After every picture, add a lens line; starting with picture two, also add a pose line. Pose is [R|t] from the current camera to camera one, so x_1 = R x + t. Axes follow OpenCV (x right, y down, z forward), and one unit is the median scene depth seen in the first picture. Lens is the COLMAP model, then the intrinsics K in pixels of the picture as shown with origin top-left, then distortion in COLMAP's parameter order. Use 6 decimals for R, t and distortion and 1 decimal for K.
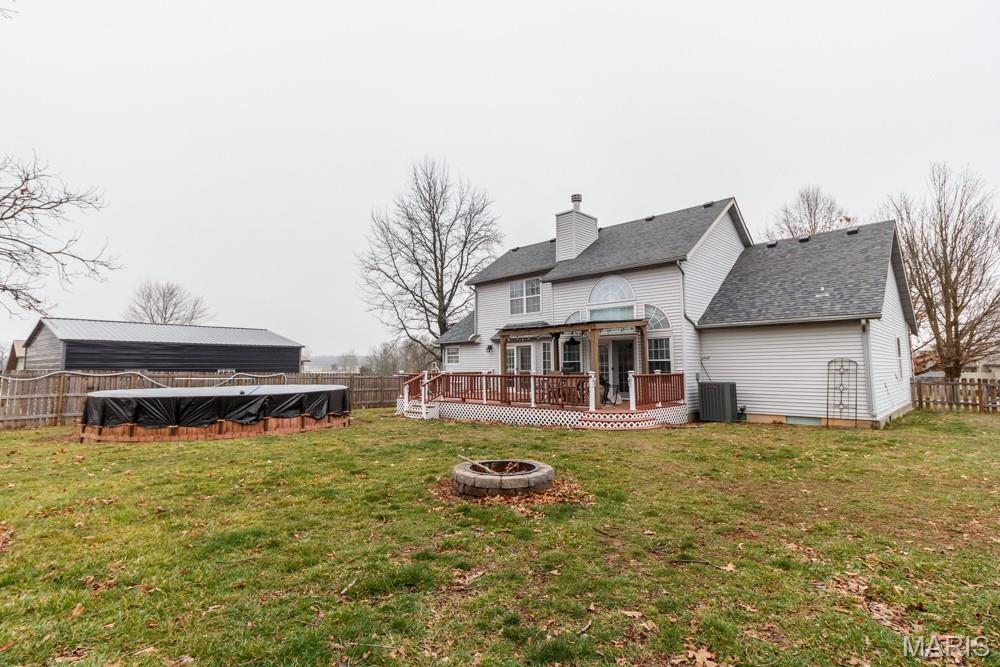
lens RADIAL K [[457.1, 0, 500.0], [0, 457.1, 333.5], [0, 0, 1]] dist [-0.000059, -0.000133]
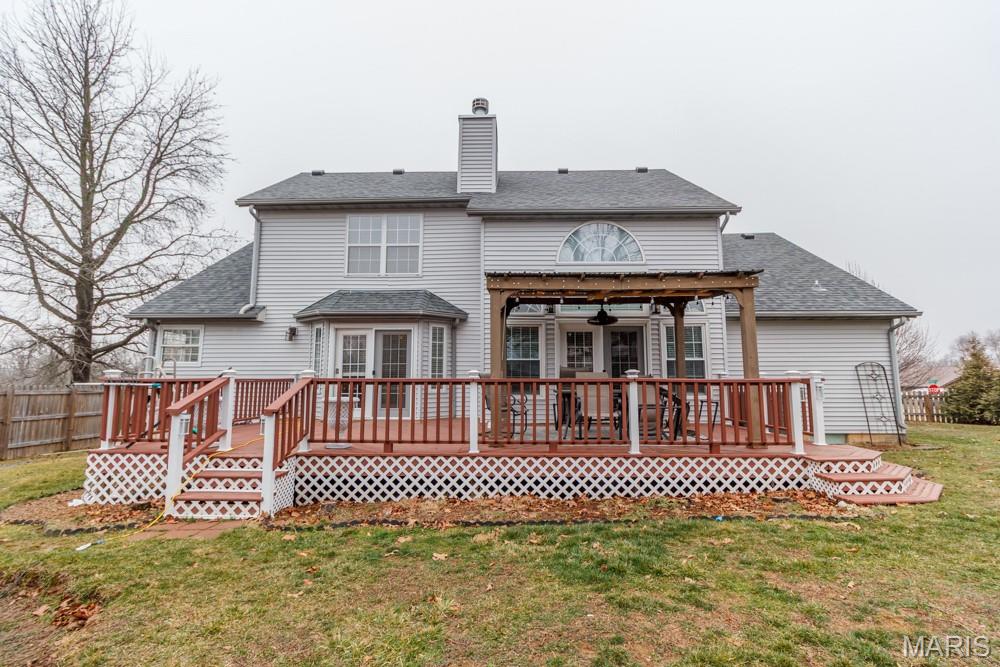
lens RADIAL K [[457.1, 0, 500.0], [0, 457.1, 333.5], [0, 0, 1]] dist [-0.000059, -0.000133]
pose [[0.745745, 0.077348, 0.661726, -0.264994], [-0.054263, 0.996990, -0.055384, 0.068474], [-0.664018, 0.005395, 0.747697, 0.653813]]
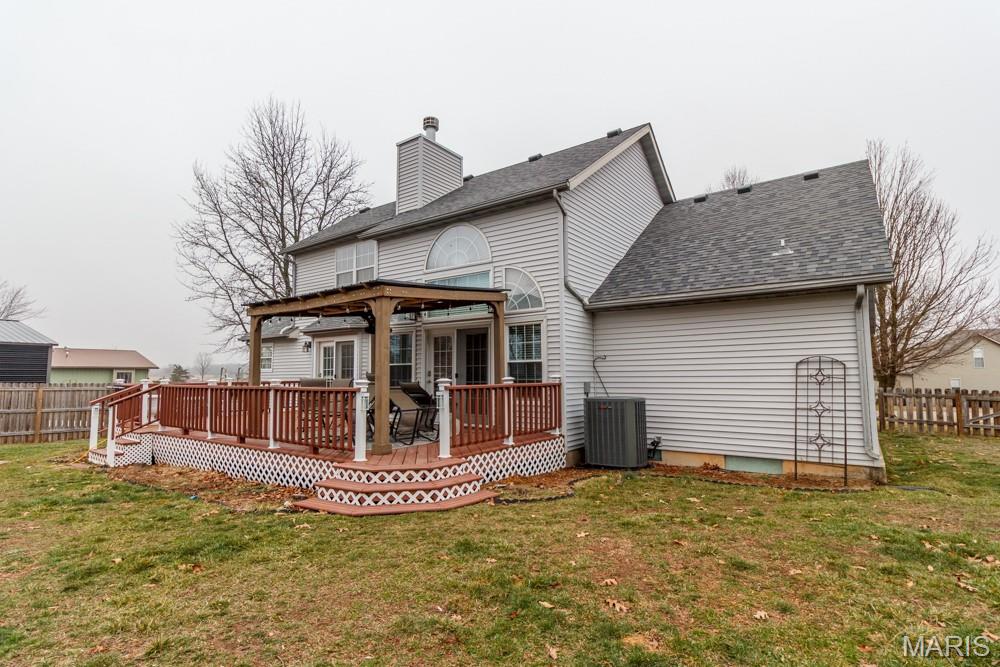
lens RADIAL K [[475.9, 0, 489.9], [0, 475.9, 346.3], [0, 0, 1]] dist [-0.003163, -0.000476]
pose [[0.990174, 0.009086, 0.139543, 0.205257], [-0.010500, 0.999901, 0.009397, 0.032489], [-0.139444, -0.010770, 0.990171, 0.374429]]
